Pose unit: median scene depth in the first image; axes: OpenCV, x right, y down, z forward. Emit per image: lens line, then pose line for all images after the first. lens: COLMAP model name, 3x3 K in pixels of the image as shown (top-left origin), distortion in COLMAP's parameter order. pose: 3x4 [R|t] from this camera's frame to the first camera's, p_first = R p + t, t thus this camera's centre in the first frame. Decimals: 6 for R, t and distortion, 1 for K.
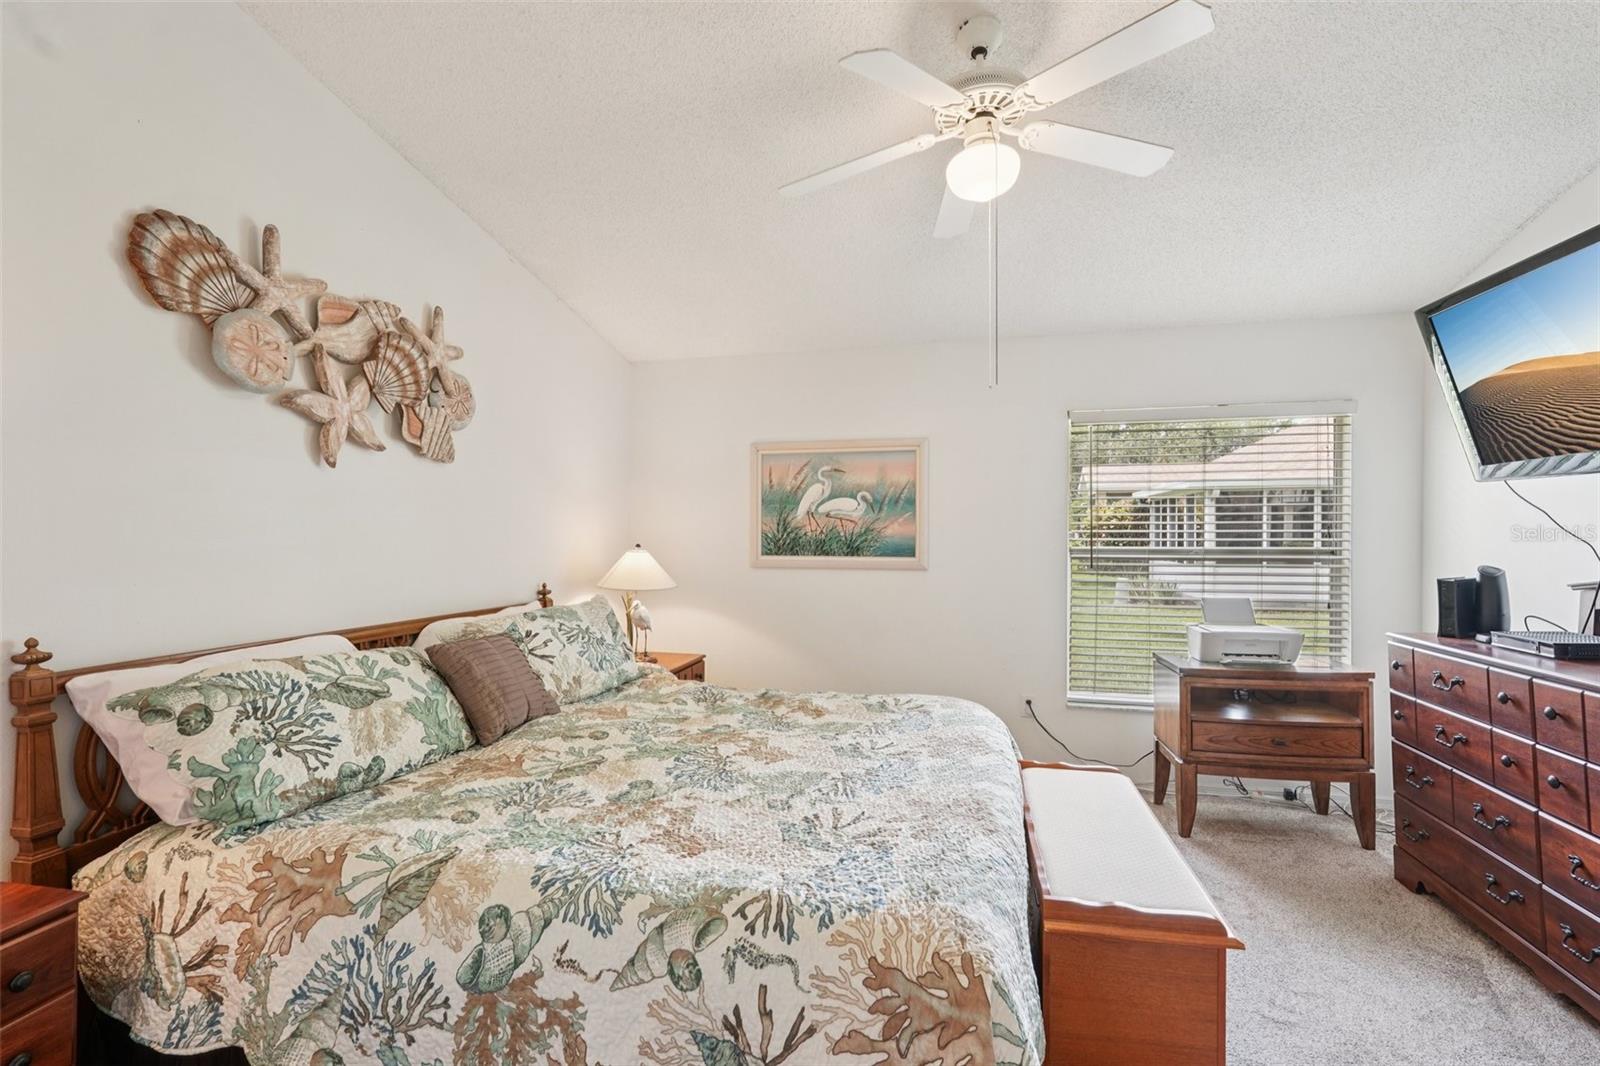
lens RADIAL K [[717.0, 0, 806.8], [0, 717.0, 533.1], [0, 0, 1]] dist [-0.013596, 0.009904]
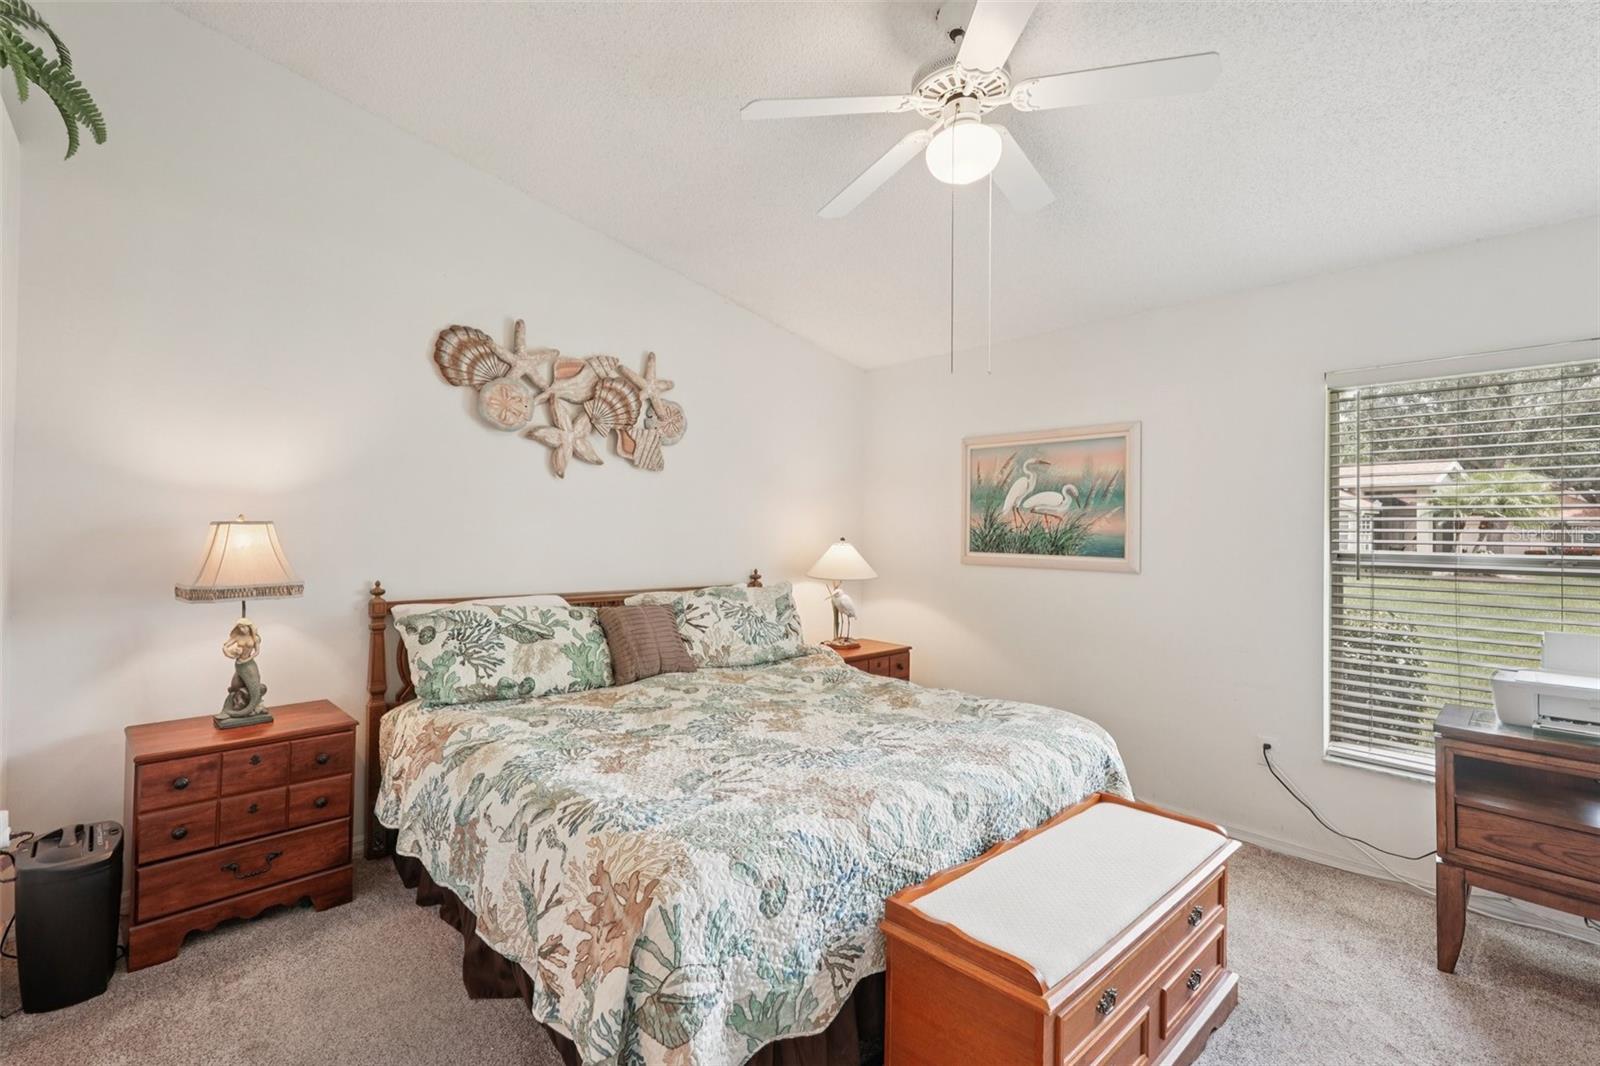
lens RADIAL K [[737.0, 0, 798.8], [0, 737.0, 512.9], [0, 0, 1]] dist [-0.006162, 0.000337]
pose [[0.821513, -0.003041, -0.570181, 0.594940], [-0.011222, 0.999706, -0.021500, 0.003858], [0.570079, 0.024061, 0.821237, 0.064819]]
